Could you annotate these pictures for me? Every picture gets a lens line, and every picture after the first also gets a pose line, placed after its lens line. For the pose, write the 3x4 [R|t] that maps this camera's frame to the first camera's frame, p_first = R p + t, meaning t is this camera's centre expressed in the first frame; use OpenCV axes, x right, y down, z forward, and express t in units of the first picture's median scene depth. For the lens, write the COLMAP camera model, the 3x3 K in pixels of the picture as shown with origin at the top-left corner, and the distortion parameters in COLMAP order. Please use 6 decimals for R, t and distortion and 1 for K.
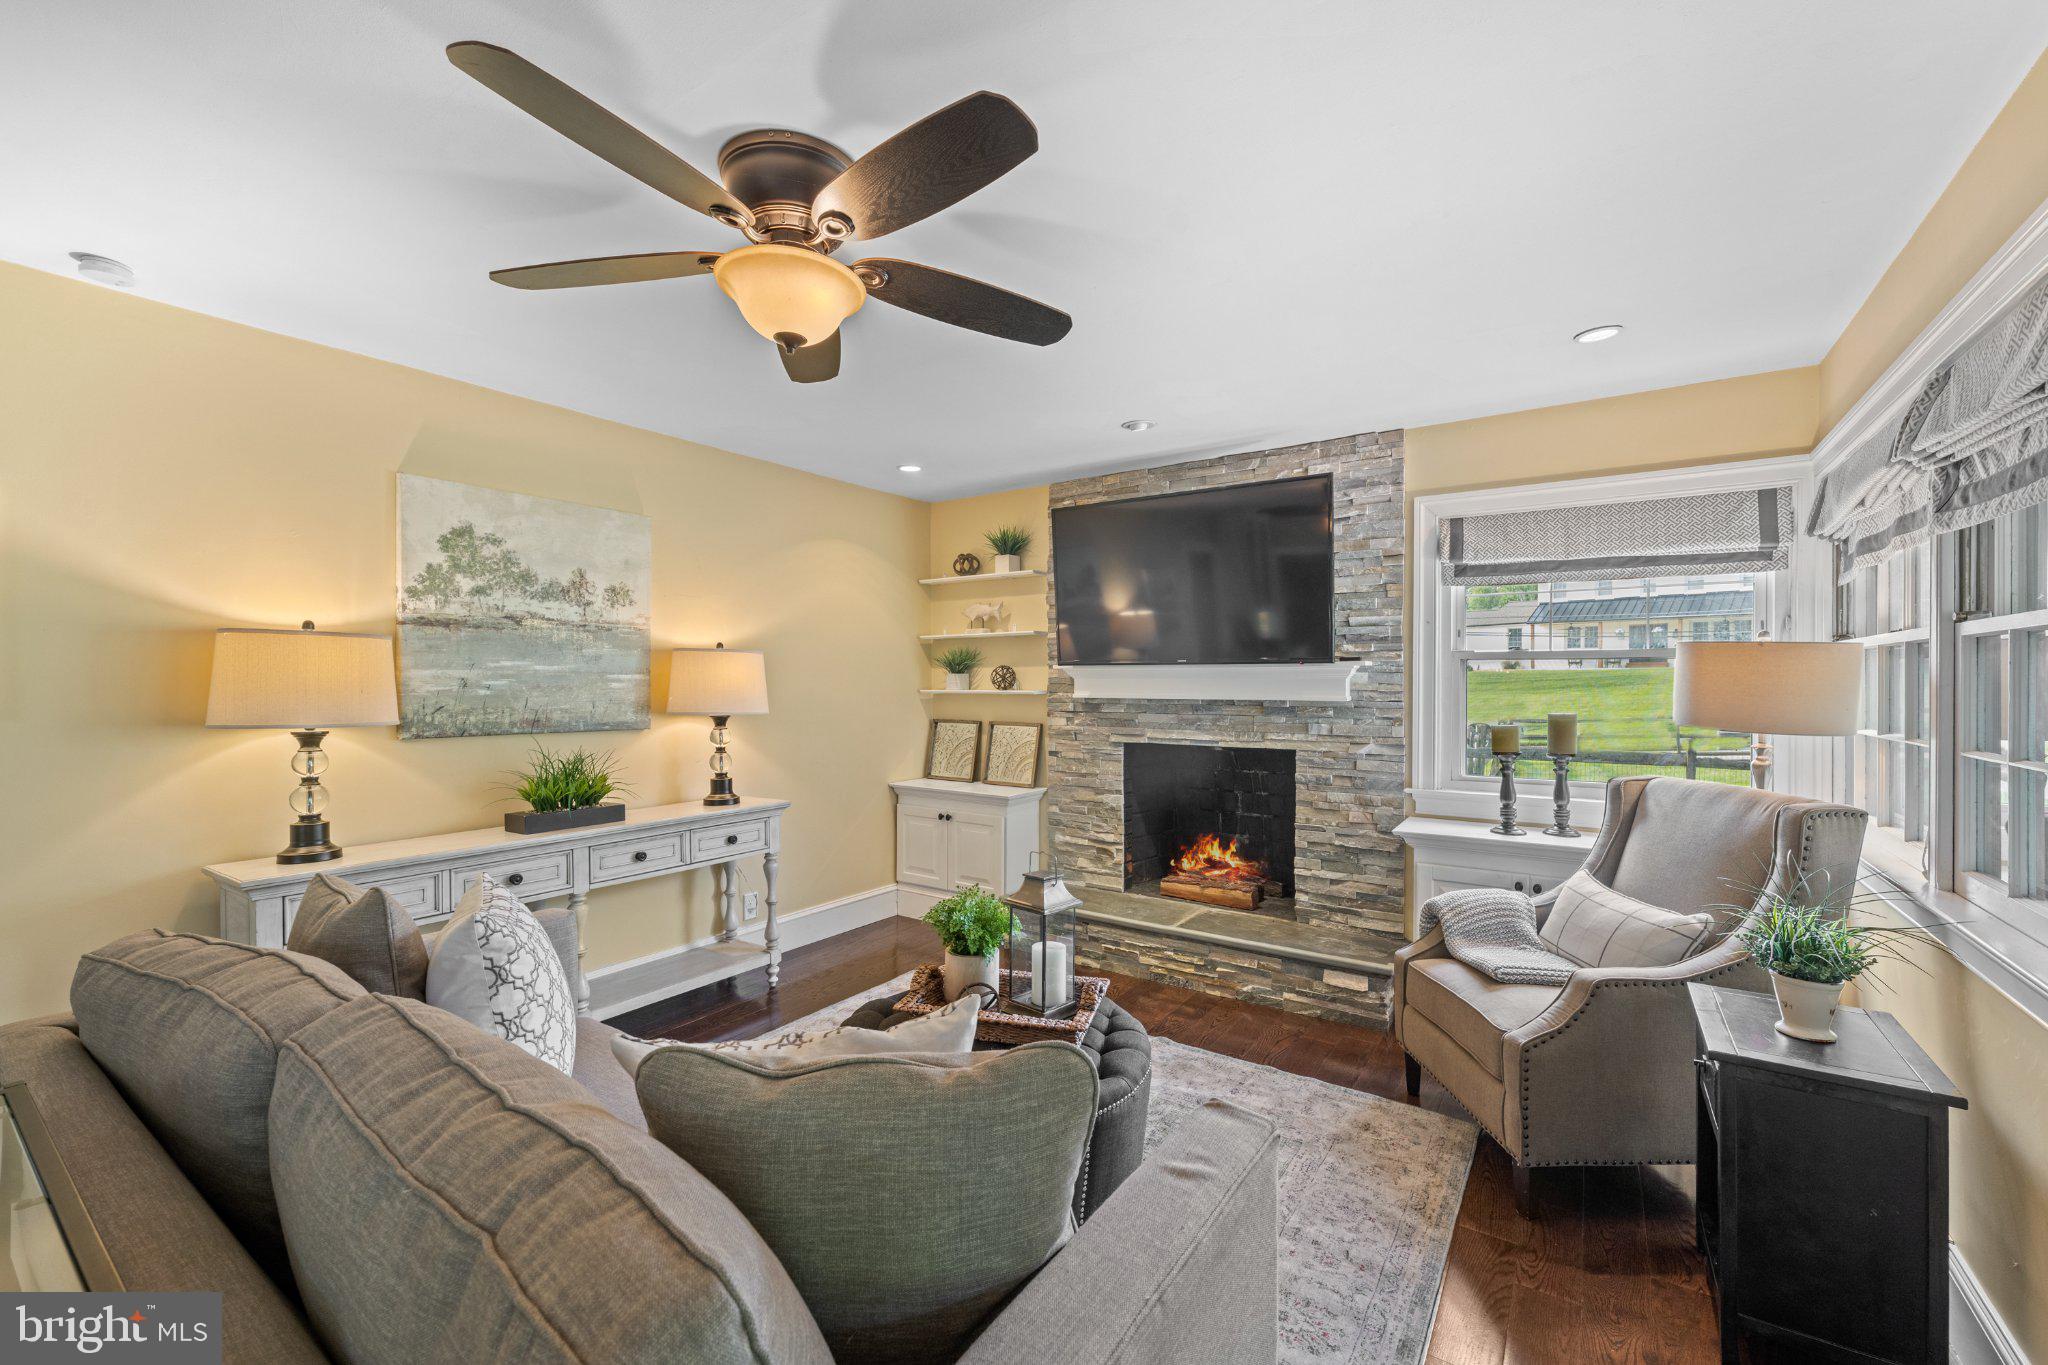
lens RADIAL K [[836.3, 0, 1000.5], [0, 836.3, 688.3], [0, 0, 1]] dist [-0.001473, 0.000733]
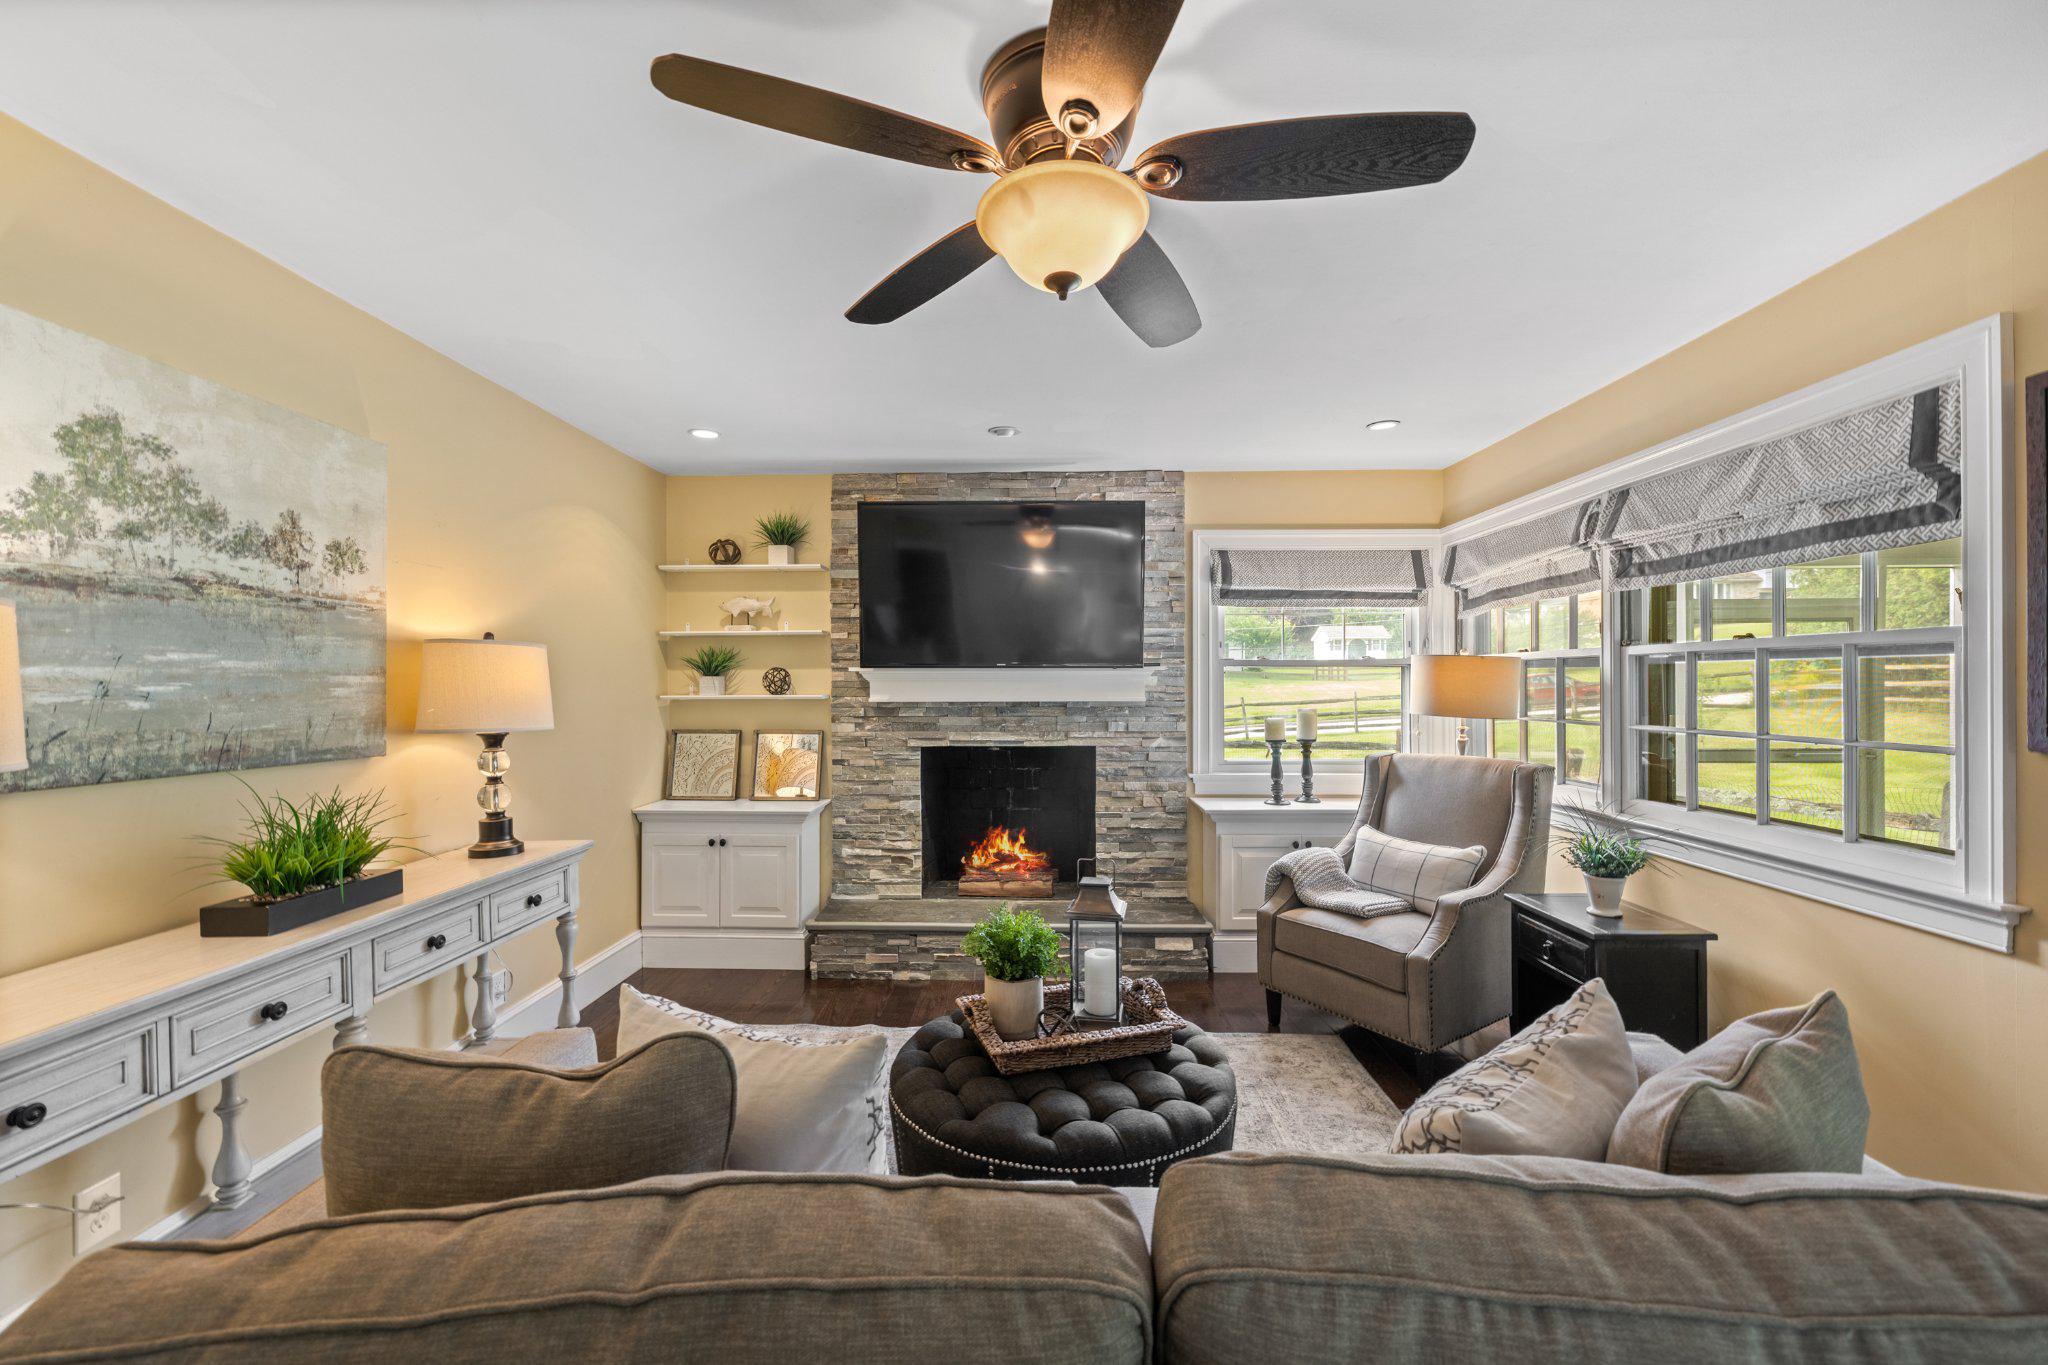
lens RADIAL K [[836.3, 0, 1005.1], [0, 836.3, 685.4], [0, 0, 1]] dist [-0.001473, 0.000733]
pose [[0.831916, -0.002663, 0.554896, -0.381566], [0.006388, 0.999968, -0.004778, -0.002162], [-0.554865, 0.007519, 0.831906, 0.155190]]
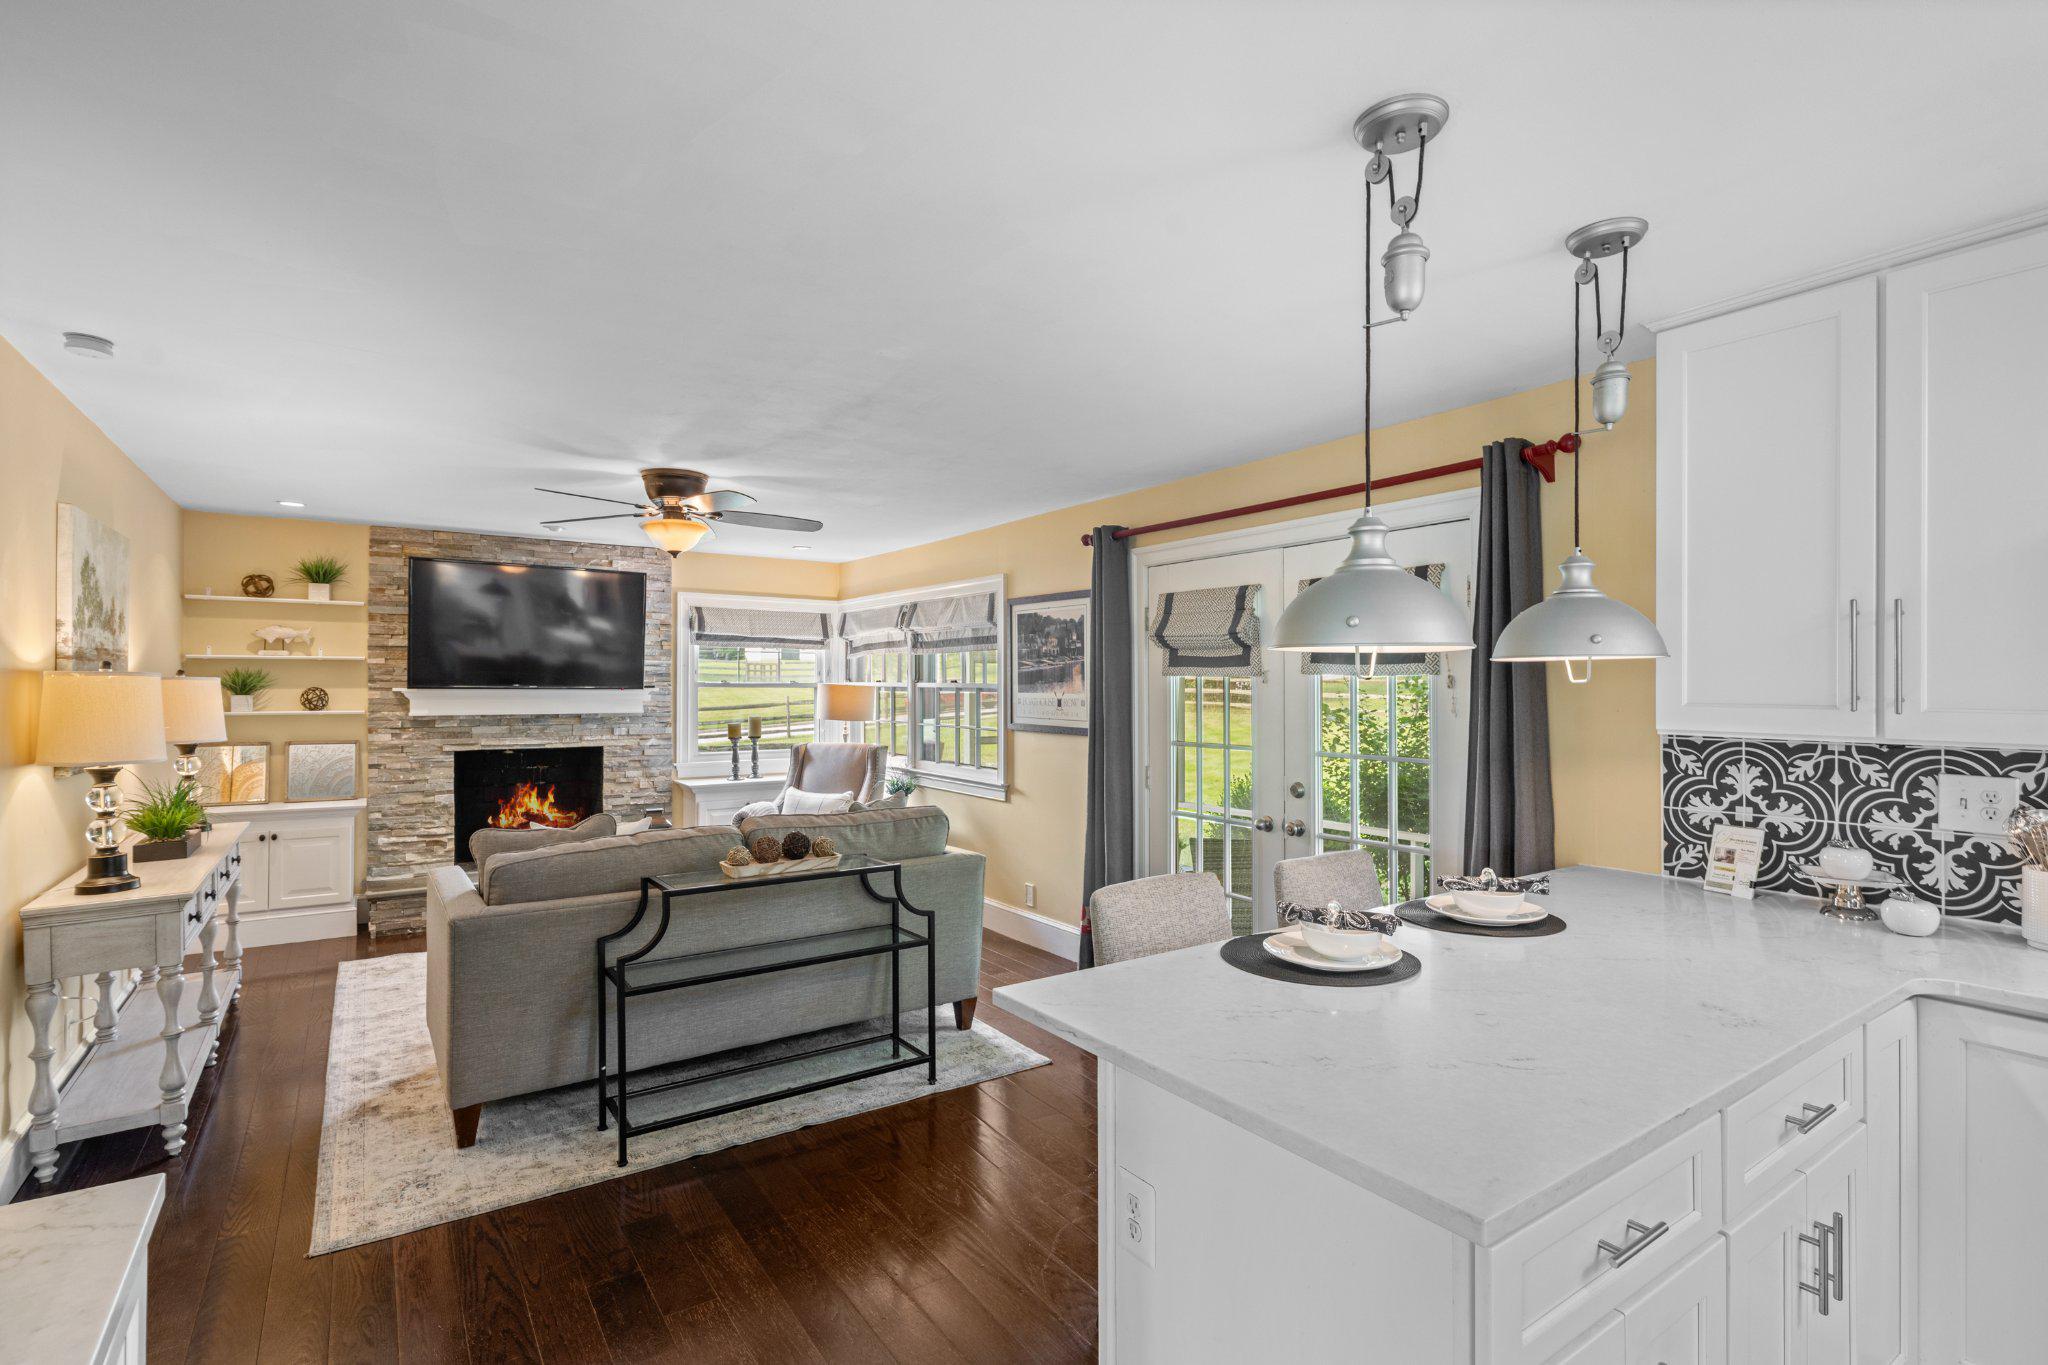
lens RADIAL K [[1008.2, 0, 1034.0], [0, 1008.2, 681.0], [0, 0, 1]] dist [0.007987, 0.000719]
pose [[0.341007, 0.004535, 0.940050, -1.158256], [0.003661, 0.999974, -0.006152, -0.031178], [-0.940054, 0.005540, 0.340982, -0.369400]]
